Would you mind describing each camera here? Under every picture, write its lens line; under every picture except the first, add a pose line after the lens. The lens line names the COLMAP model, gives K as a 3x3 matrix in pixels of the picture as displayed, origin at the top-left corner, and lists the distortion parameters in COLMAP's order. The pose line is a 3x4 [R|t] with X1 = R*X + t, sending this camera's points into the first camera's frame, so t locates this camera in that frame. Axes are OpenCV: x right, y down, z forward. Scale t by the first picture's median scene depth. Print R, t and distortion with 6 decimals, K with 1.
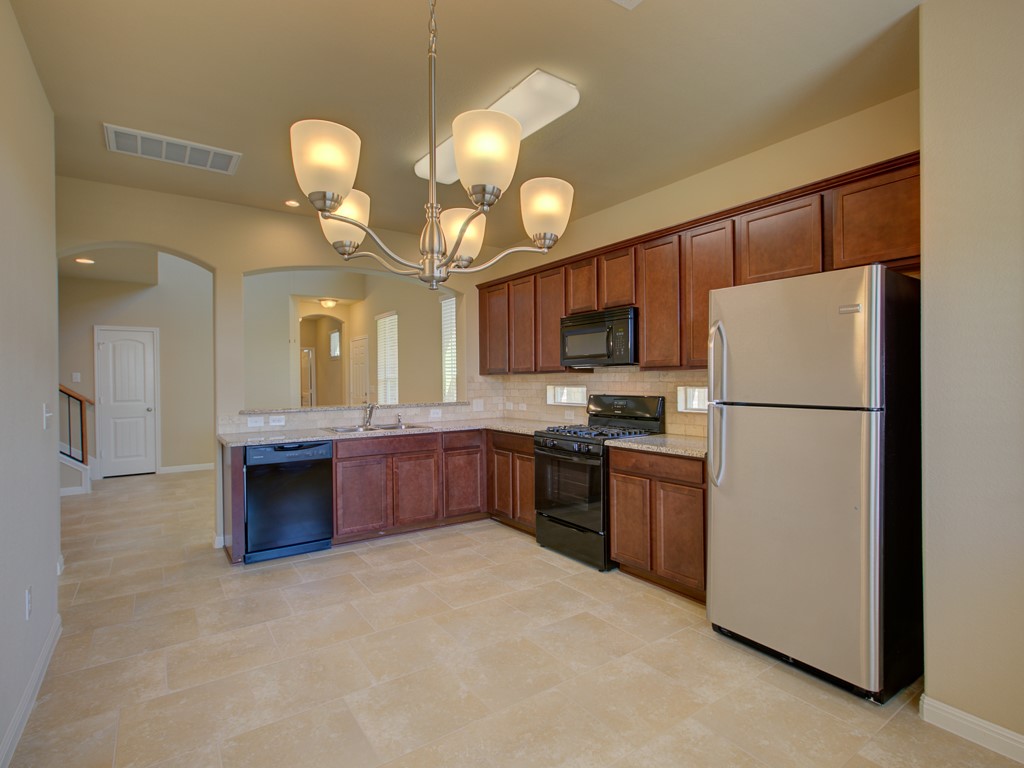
lens RADIAL K [[517.5, 0, 509.3], [0, 517.5, 382.9], [0, 0, 1]] dist [-0.012496, 0.010880]
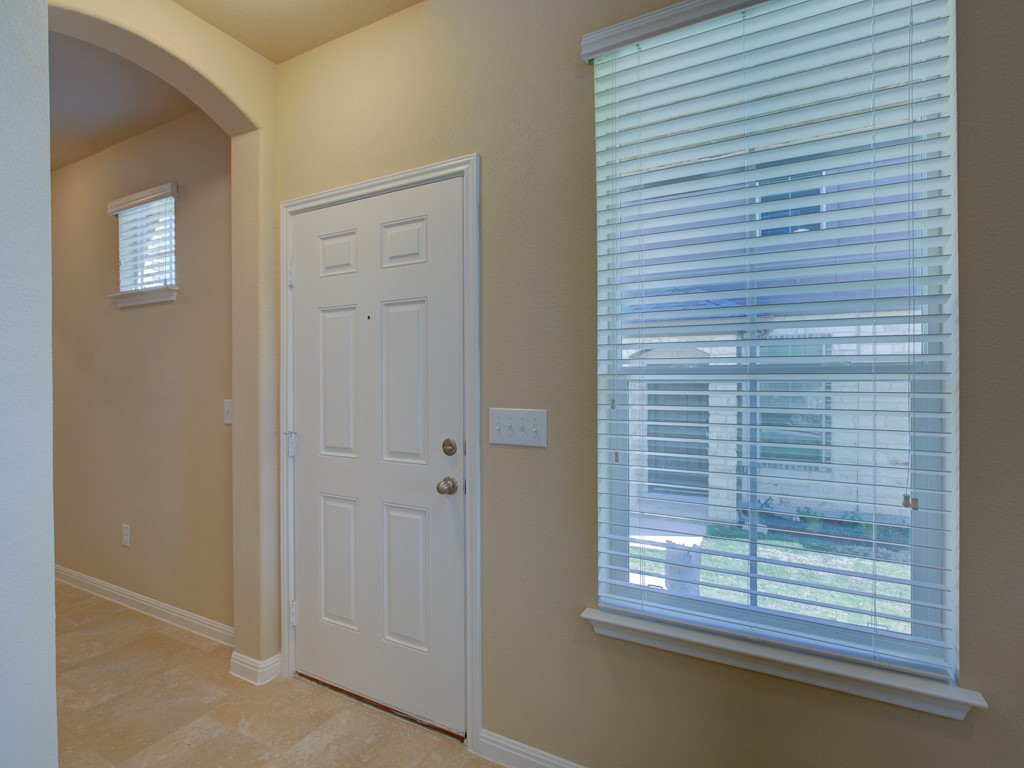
lens RADIAL K [[517.5, 0, 509.3], [0, 517.5, 382.9], [0, 0, 1]] dist [-0.012496, 0.010880]
pose [[0.889554, 0.004626, 0.456807, -0.748236], [-0.003099, 0.999987, -0.004091, -0.006999], [-0.456820, 0.002223, 0.889557, 1.725558]]
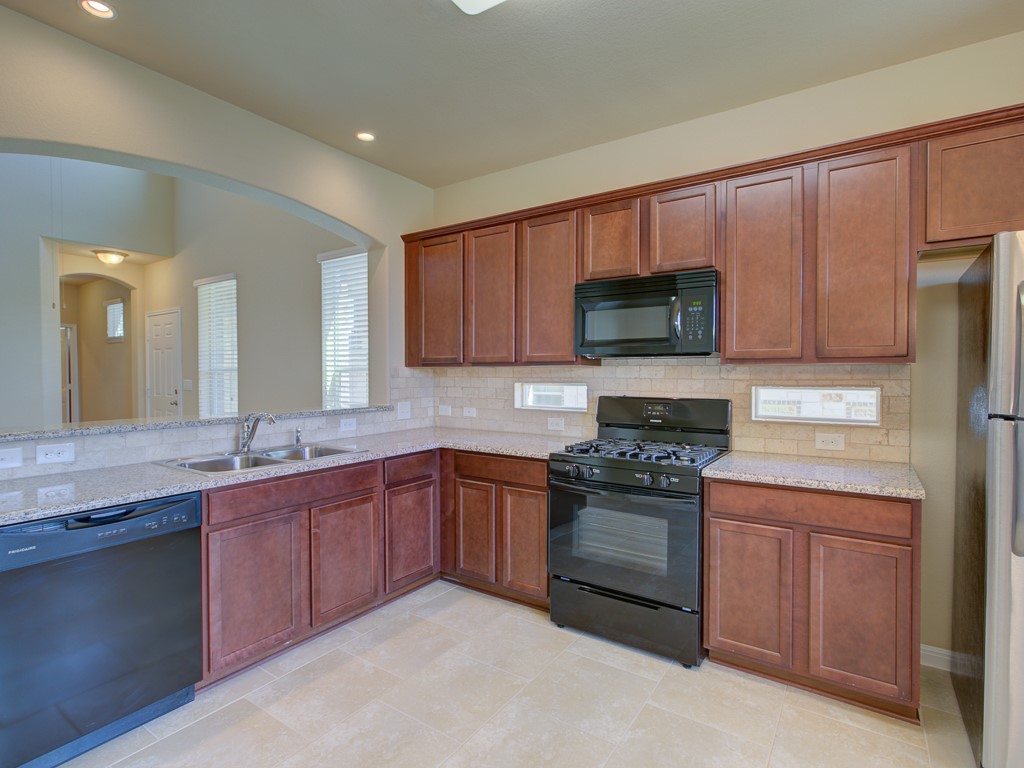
lens RADIAL K [[517.5, 0, 509.3], [0, 517.5, 382.9], [0, 0, 1]] dist [-0.012496, 0.010880]
pose [[0.933911, 0.002364, 0.357499, -0.224004], [-0.006894, 0.999911, 0.011399, -0.003022], [-0.357440, -0.013110, 0.933844, 0.390003]]
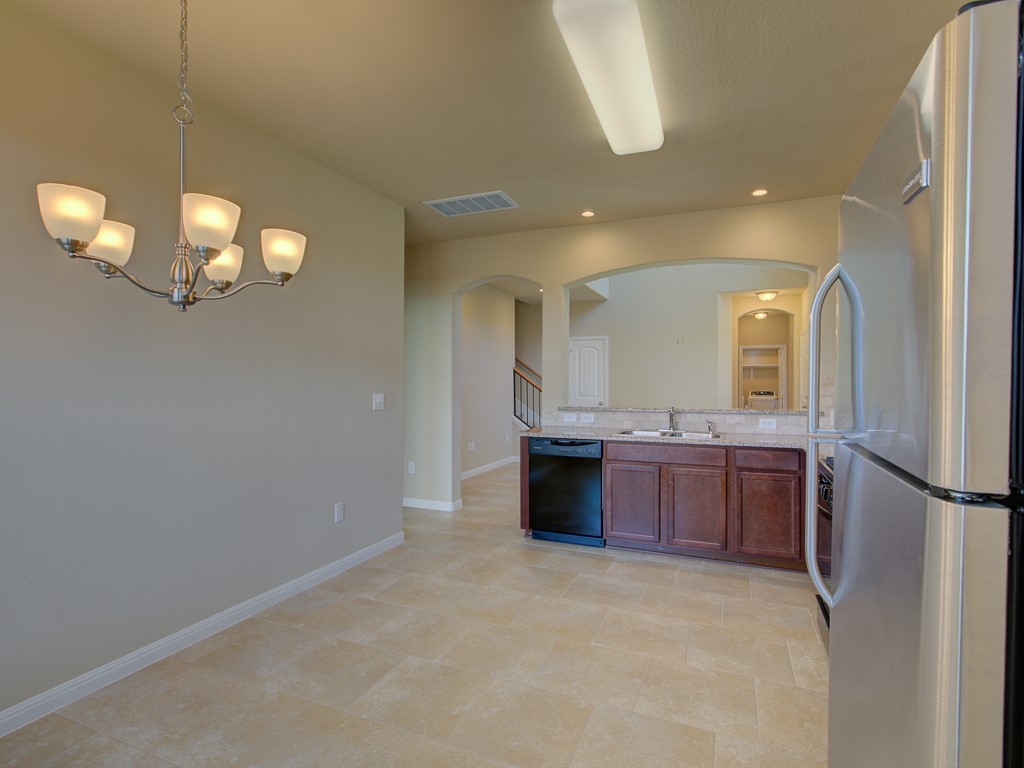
lens RADIAL K [[517.5, 0, 509.3], [0, 517.5, 382.9], [0, 0, 1]] dist [-0.012496, 0.010880]
pose [[0.531596, 0.011492, -0.846920, 0.386820], [-0.010620, 0.999920, 0.006902, -0.006103], [0.846931, 0.005325, 0.531676, 0.288891]]
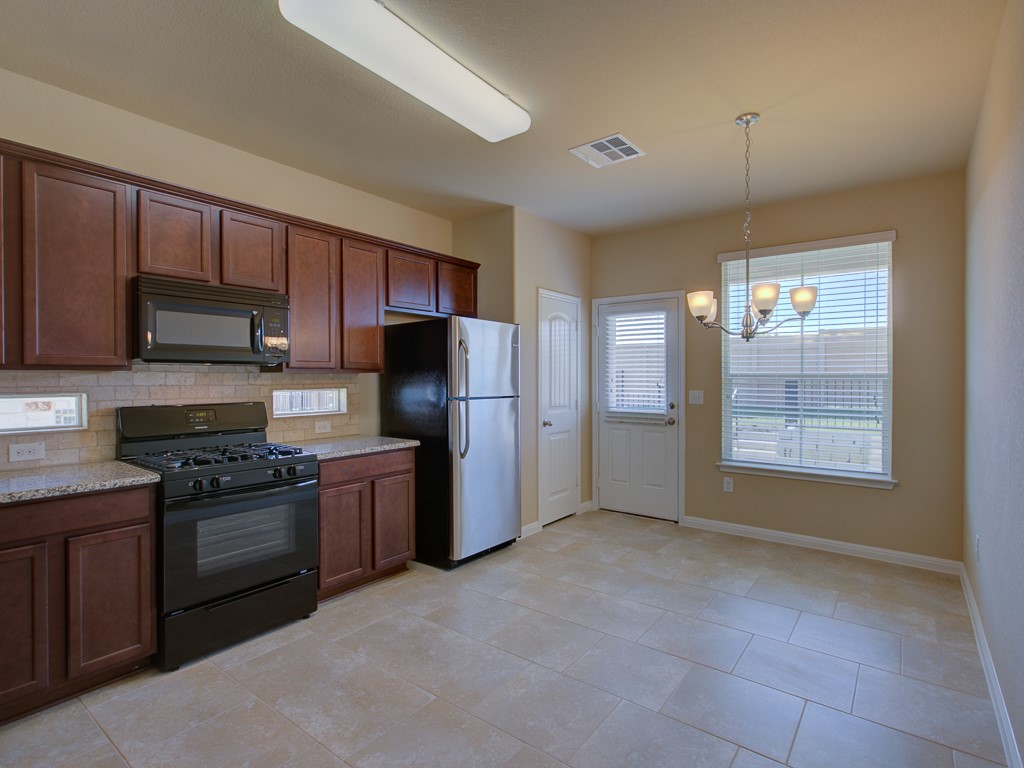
lens RADIAL K [[517.5, 0, 509.3], [0, 517.5, 382.9], [0, 0, 1]] dist [-0.012496, 0.010880]
pose [[-0.302607, 0.000892, 0.953115, -0.574010], [0.008793, 0.999960, 0.001855, -0.003035], [-0.953075, 0.008942, -0.302602, 0.776205]]
